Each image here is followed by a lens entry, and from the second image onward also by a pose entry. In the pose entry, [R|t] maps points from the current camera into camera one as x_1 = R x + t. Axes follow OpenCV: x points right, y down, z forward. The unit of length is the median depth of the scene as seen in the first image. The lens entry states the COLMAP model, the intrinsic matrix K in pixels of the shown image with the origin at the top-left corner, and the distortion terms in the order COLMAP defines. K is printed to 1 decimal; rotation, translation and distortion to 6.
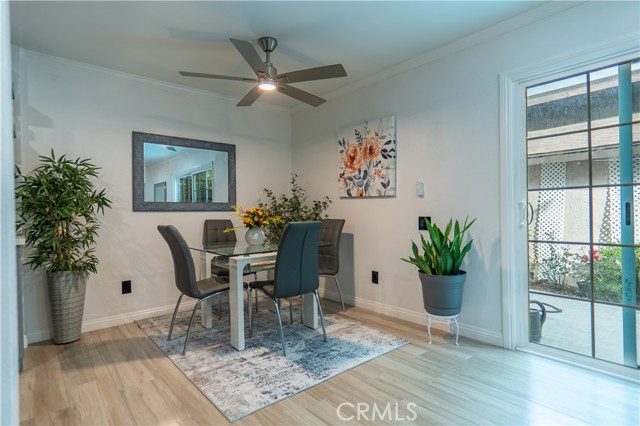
lens RADIAL K [[351.2, 0, 318.6], [0, 351.2, 213.8], [0, 0, 1]] dist [-0.004082, 0.002399]
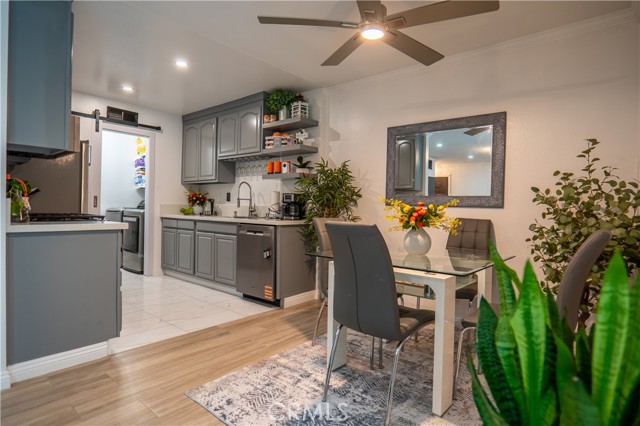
lens RADIAL K [[351.2, 0, 316.4], [0, 351.2, 211.0], [0, 0, 1]] dist [-0.004082, 0.002399]
pose [[0.144454, 0.027533, -0.989128, 0.626825], [-0.031401, 0.999237, 0.023228, -0.011127], [0.989013, 0.027704, 0.145209, 0.877519]]
